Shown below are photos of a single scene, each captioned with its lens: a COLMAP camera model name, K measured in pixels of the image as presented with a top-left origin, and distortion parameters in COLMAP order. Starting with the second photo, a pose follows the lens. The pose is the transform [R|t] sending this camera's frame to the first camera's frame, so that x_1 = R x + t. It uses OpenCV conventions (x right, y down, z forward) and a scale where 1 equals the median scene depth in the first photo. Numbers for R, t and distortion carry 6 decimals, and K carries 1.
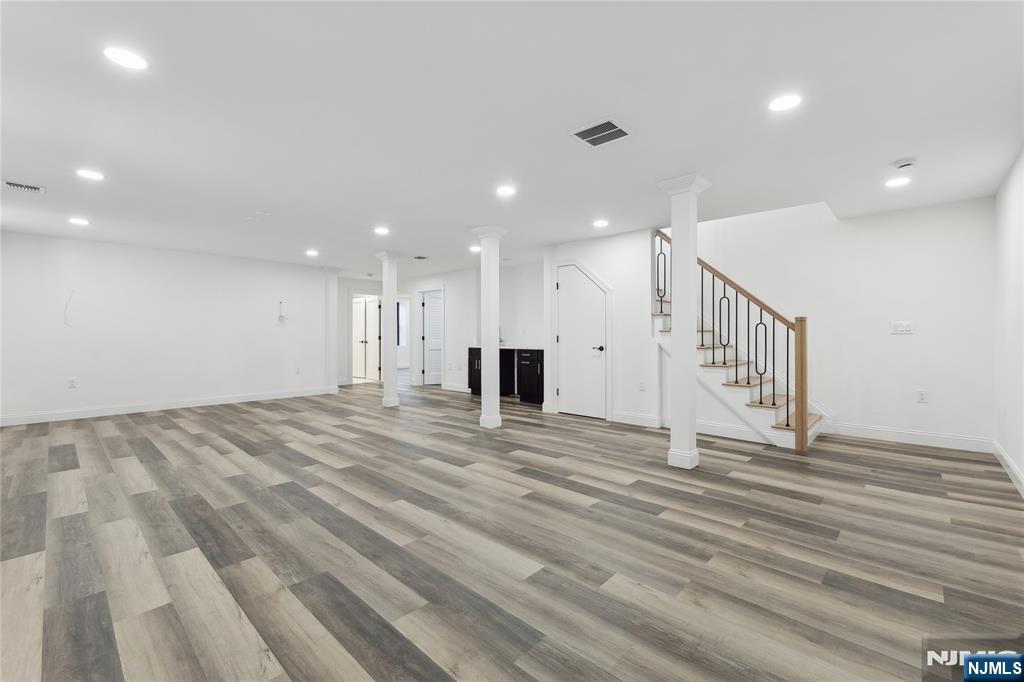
lens RADIAL K [[434.1, 0, 509.7], [0, 434.1, 335.4], [0, 0, 1]] dist [0.004312, 0.000122]
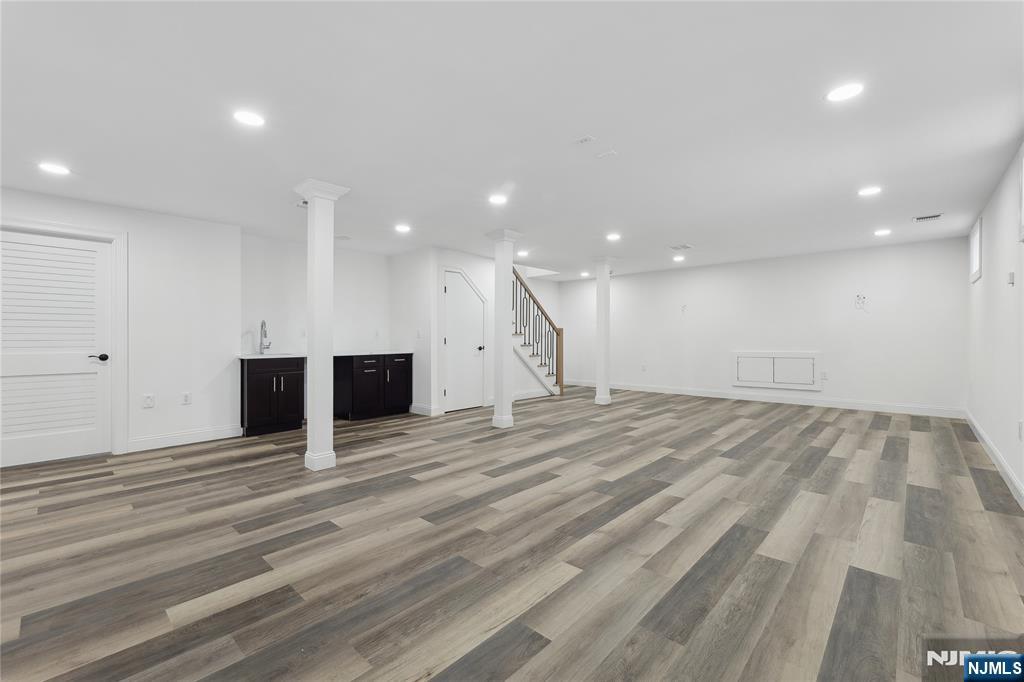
lens RADIAL K [[434.1, 0, 509.7], [0, 434.1, 335.4], [0, 0, 1]] dist [0.004312, 0.000122]
pose [[-0.011872, 0.006955, 0.999905, -1.255060], [0.002349, 0.999973, -0.006928, 0.003138], [-0.999927, 0.002267, -0.011888, 1.172599]]
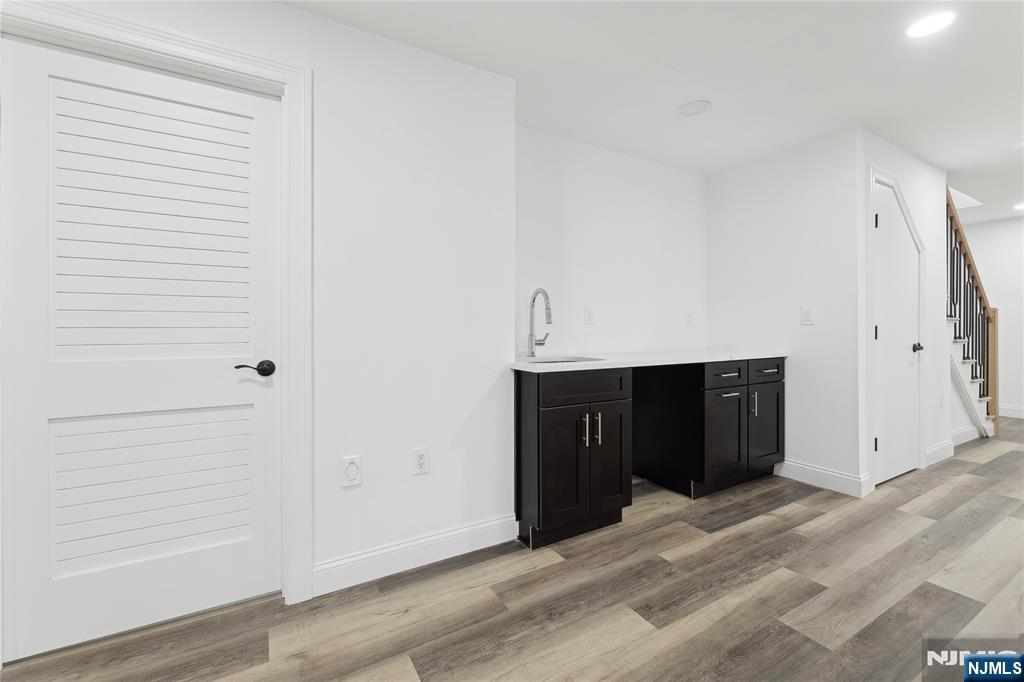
lens RADIAL K [[434.1, 0, 509.7], [0, 434.1, 335.4], [0, 0, 1]] dist [0.004312, 0.000122]
pose [[0.304797, -0.010771, 0.952356, -0.637594], [0.003522, 0.999942, 0.010182, 0.007493], [-0.952411, 0.000251, 0.304818, 1.683276]]
